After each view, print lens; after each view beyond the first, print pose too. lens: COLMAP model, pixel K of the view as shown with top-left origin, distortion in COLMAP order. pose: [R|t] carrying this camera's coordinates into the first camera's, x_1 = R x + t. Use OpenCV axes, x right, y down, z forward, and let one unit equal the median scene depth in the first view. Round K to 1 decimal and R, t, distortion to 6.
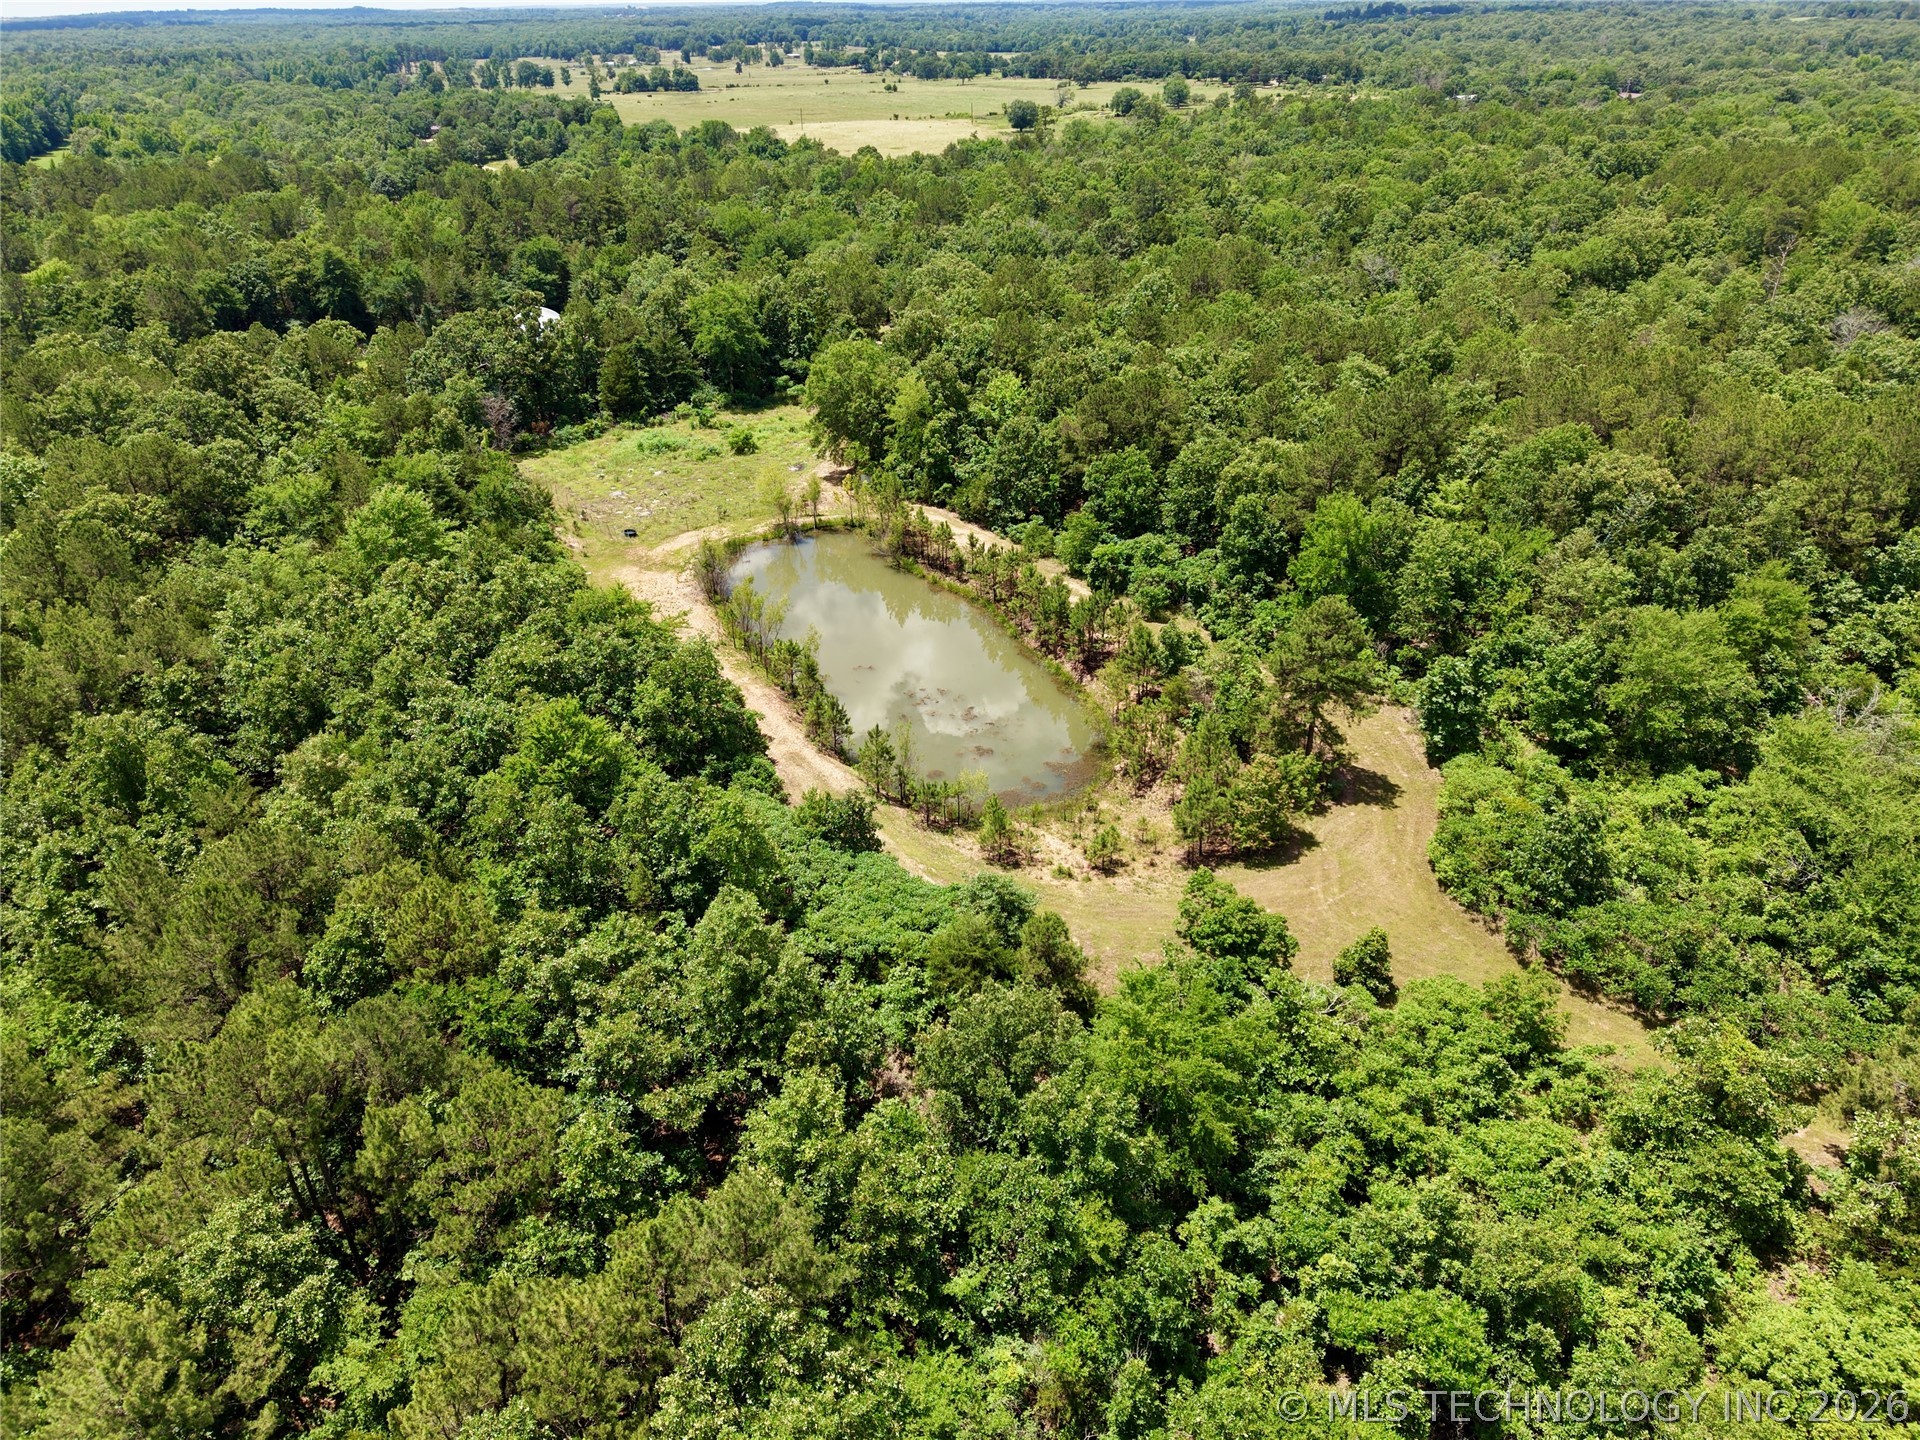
lens RADIAL K [[1319.8, 0, 960.0], [0, 1319.8, 720.0], [0, 0, 1]] dist [0.023467, -0.027131]
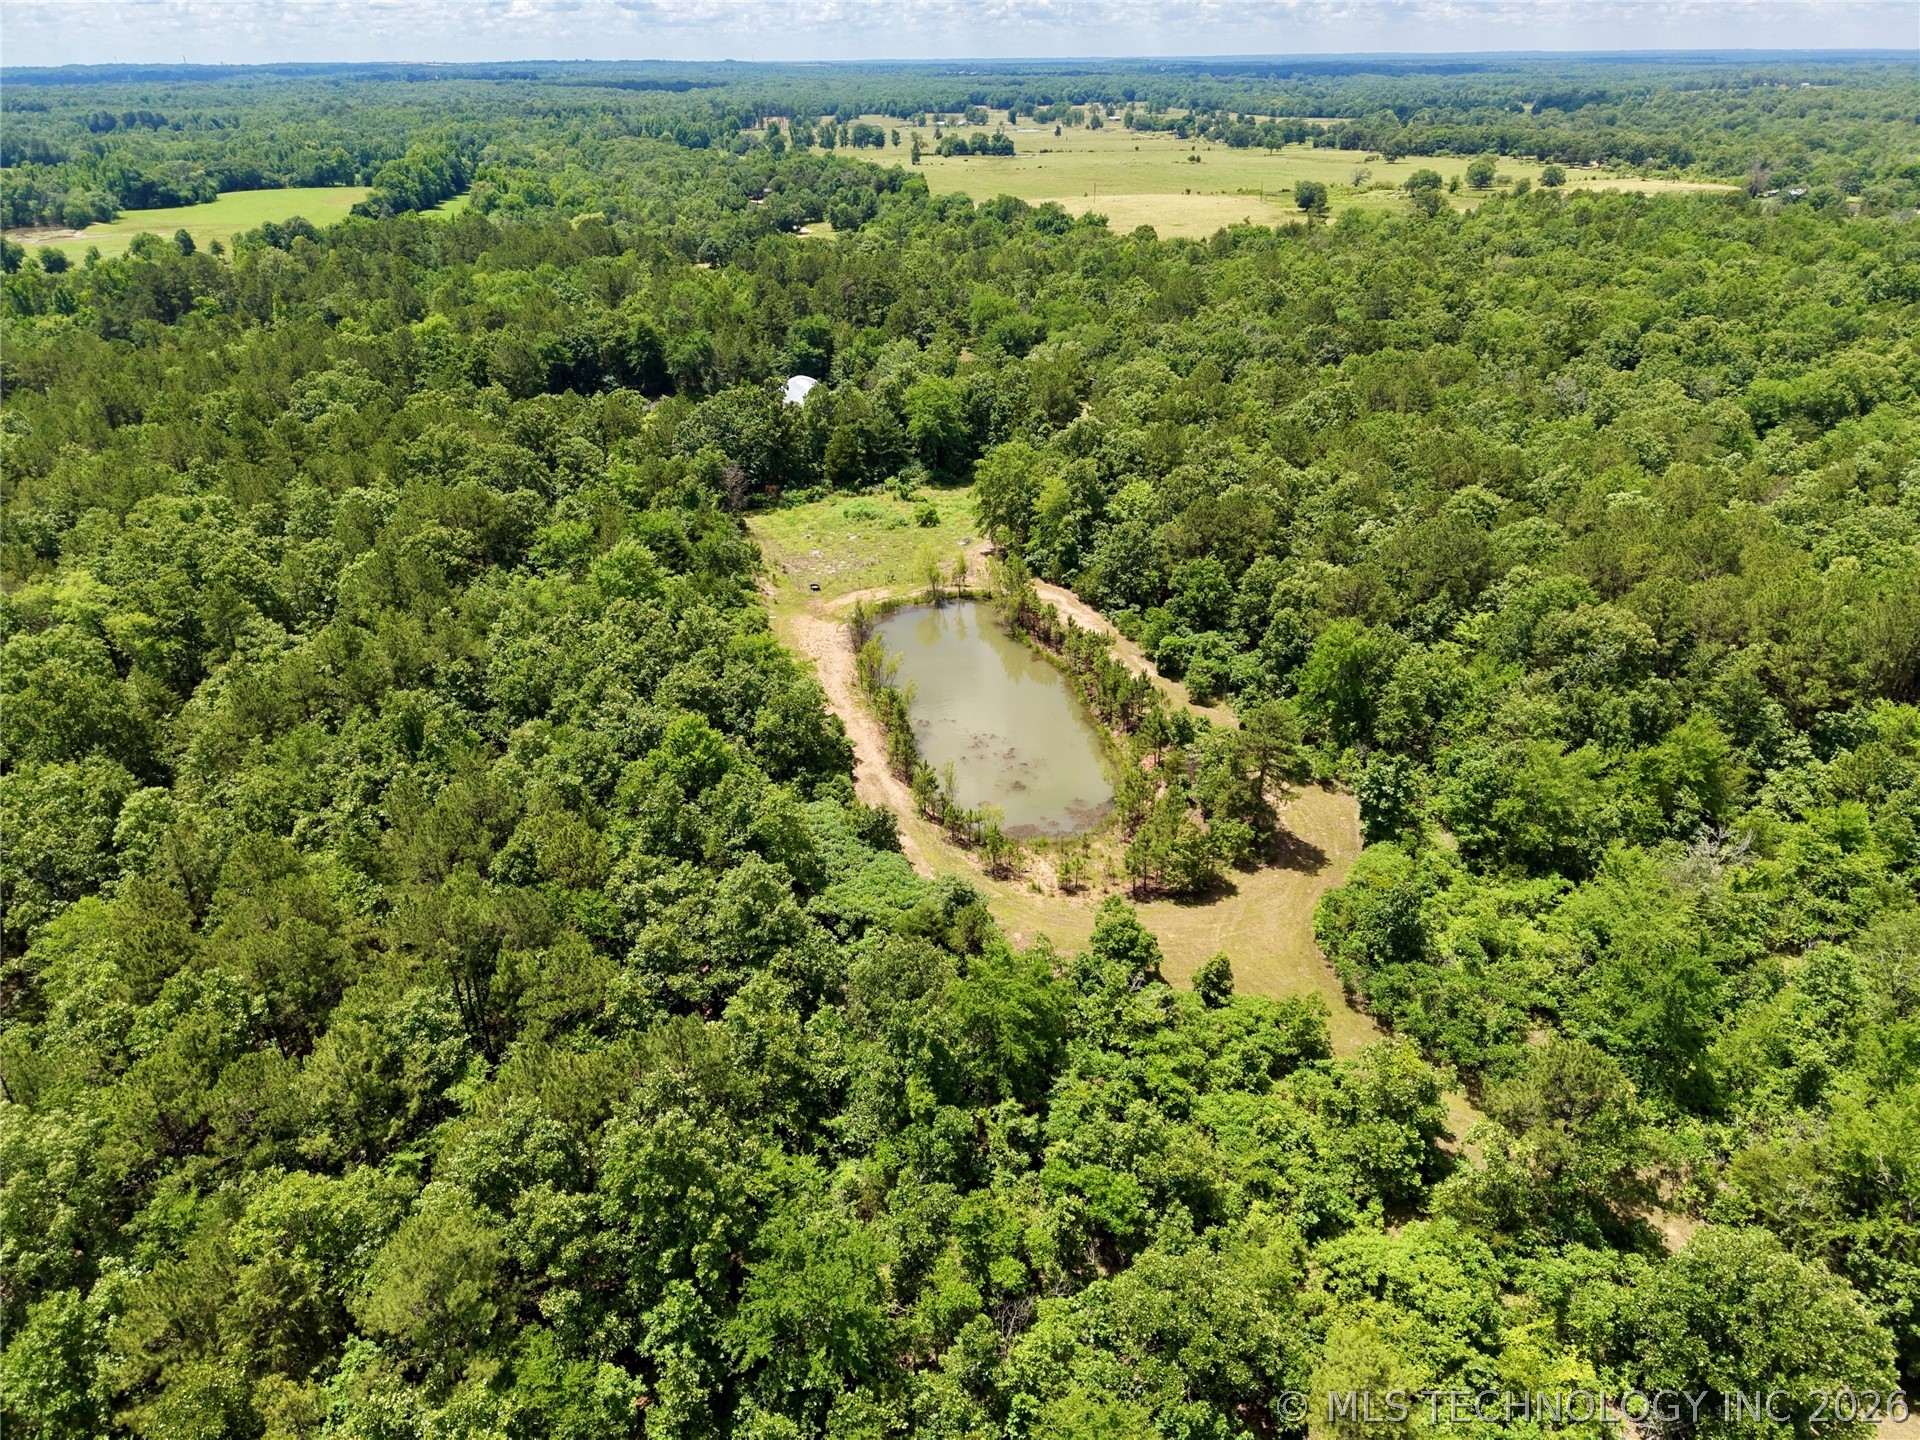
lens RADIAL K [[1355.1, 0, 960.0], [0, 1355.1, 720.0], [0, 0, 1]] dist [0.040895, -0.059585]
pose [[0.971212, 0.113834, -0.209260, 0.193784], [-0.120344, 0.992558, -0.018605, -0.011885], [0.205585, 0.043252, 0.977683, -0.248383]]
